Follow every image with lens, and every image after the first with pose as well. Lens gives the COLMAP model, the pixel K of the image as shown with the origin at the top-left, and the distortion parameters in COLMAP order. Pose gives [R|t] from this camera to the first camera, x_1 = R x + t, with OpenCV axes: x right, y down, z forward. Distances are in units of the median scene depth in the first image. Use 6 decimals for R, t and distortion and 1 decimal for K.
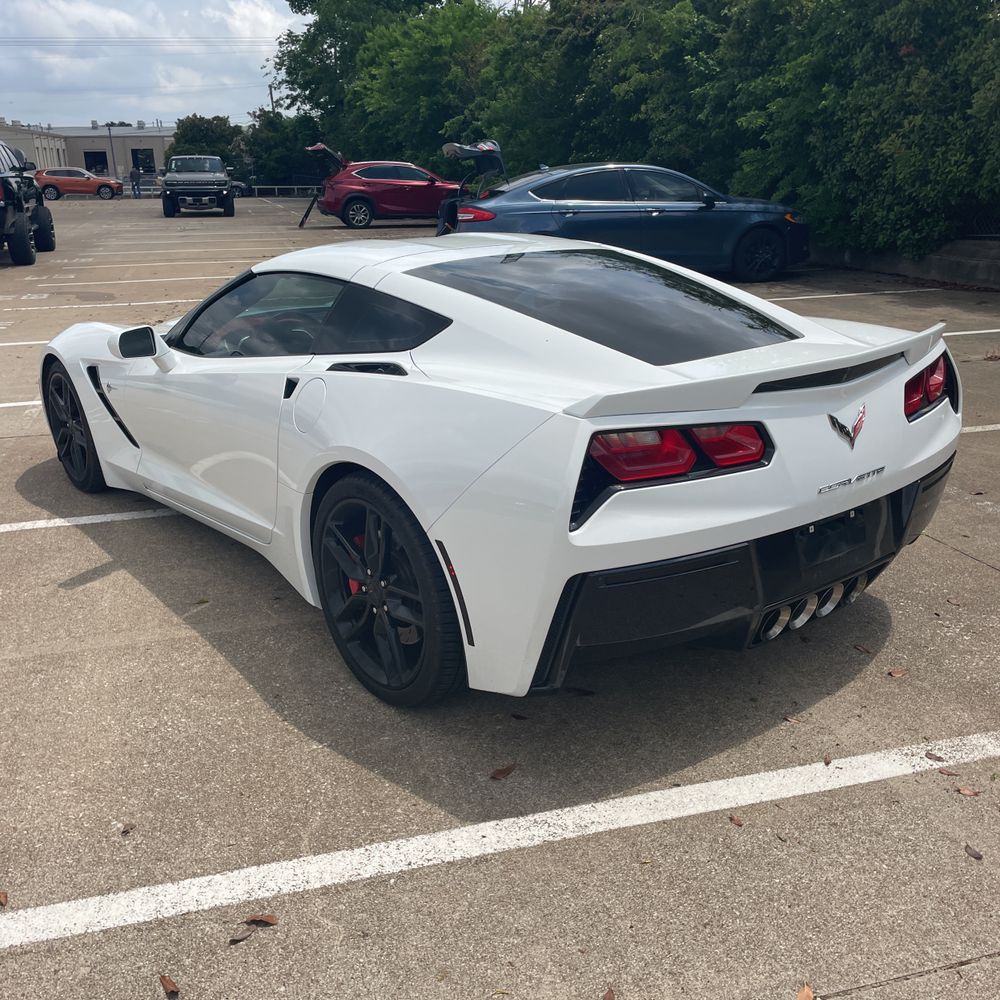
lens RADIAL K [[1040.6, 0, 492.6], [0, 1040.6, 506.9], [0, 0, 1]] dist [0.017715, 0.000000]
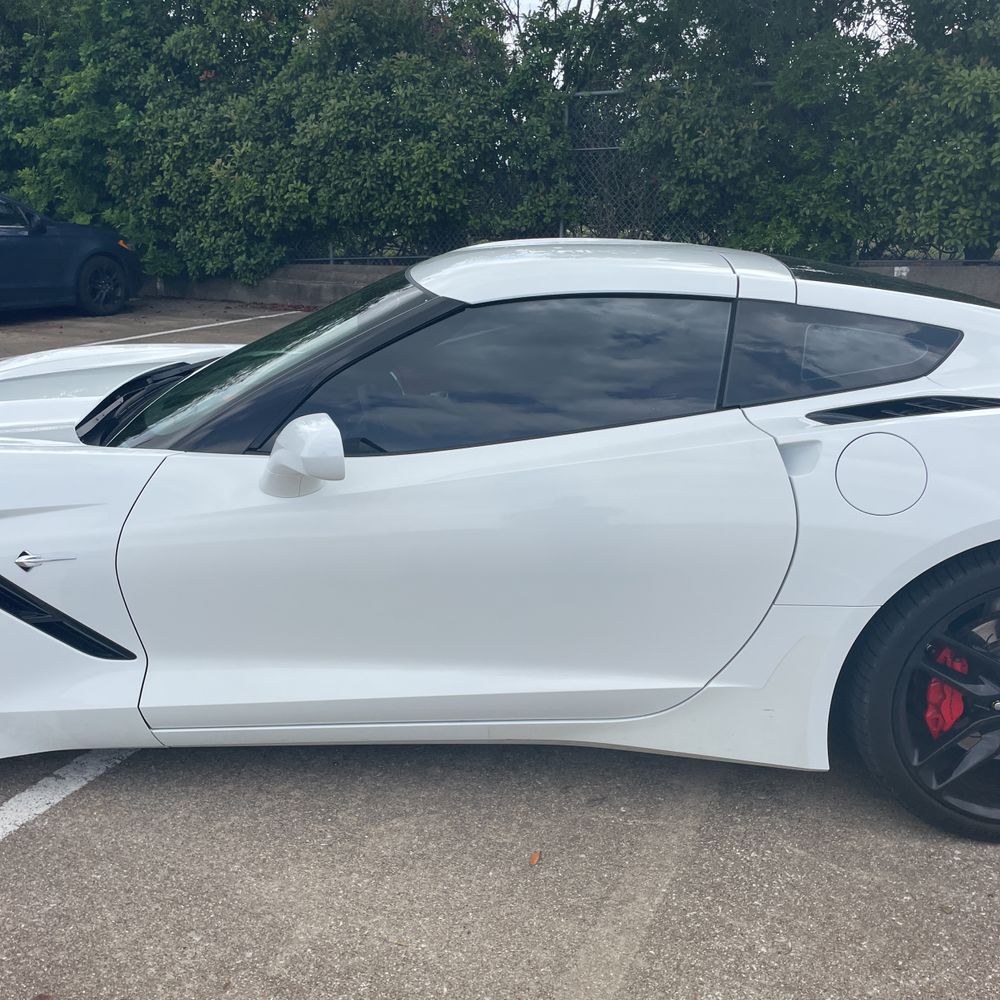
lens RADIAL K [[1040.6, 0, 524.9], [0, 1040.6, 481.7], [0, 0, 1]] dist [0.017715, 0.000000]
pose [[0.669426, -0.172825, 0.722496, -0.170248], [0.211137, 0.976717, 0.038008, -0.034630], [-0.712243, 0.127102, 0.690330, 0.144921]]
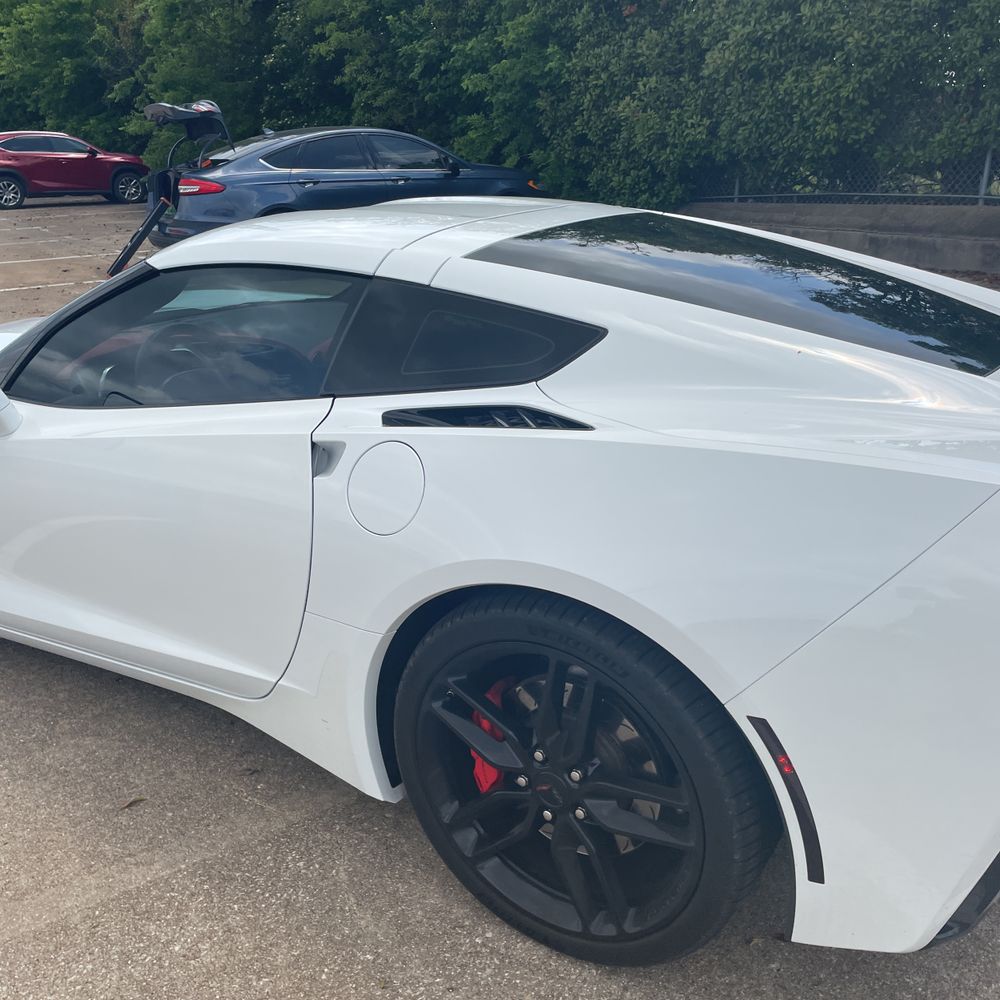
lens RADIAL K [[1040.6, 0, 496.6], [0, 1040.6, 506.0], [0, 0, 1]] dist [0.017715, 0.000000]
pose [[0.949459, -0.111411, 0.293455, -0.060874], [0.104760, 0.993758, 0.038339, -0.021619], [-0.295895, -0.005659, 0.955204, 0.086792]]
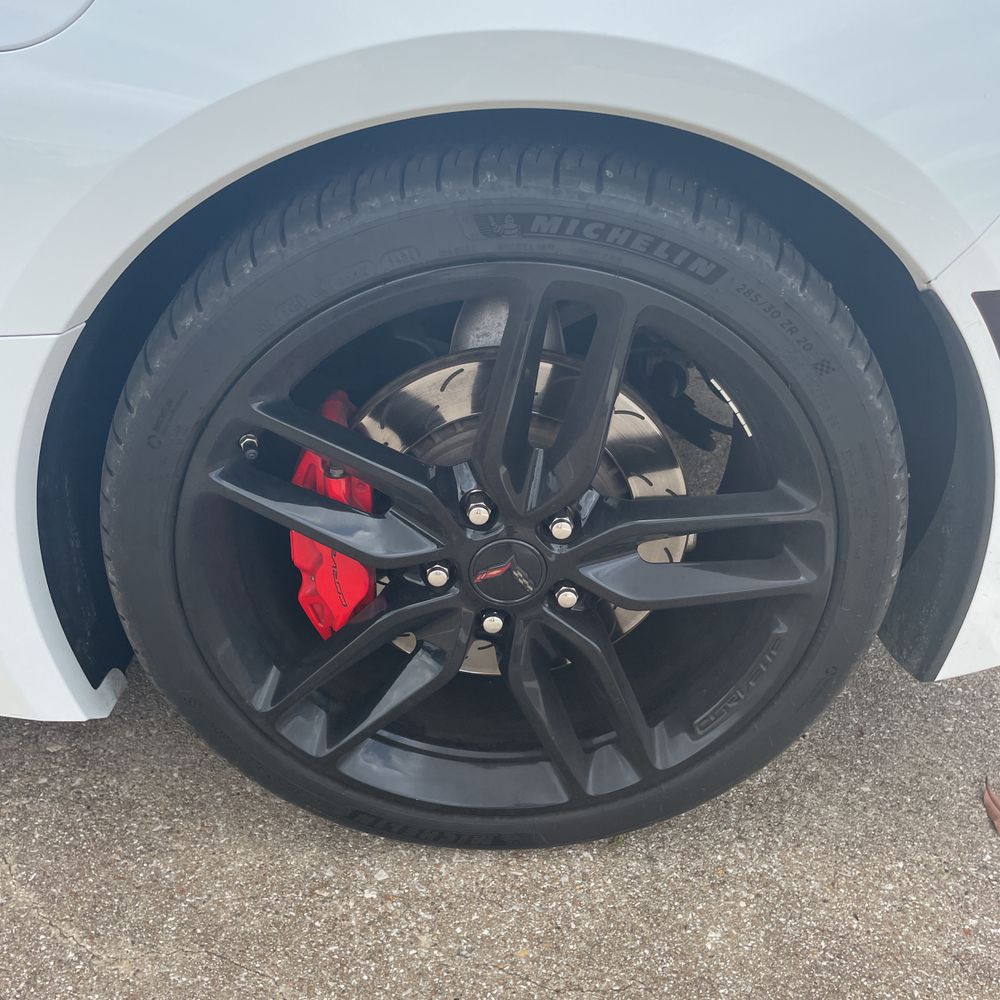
lens RADIAL K [[1040.6, 0, 478.1], [0, 1040.6, 495.4], [0, 0, 1]] dist [0.017715, 0.000000]
pose [[0.599876, -0.372980, 0.707838, -0.065326], [0.219927, 0.927484, 0.302335, -0.006510], [-0.769273, -0.025691, 0.638404, 0.162787]]
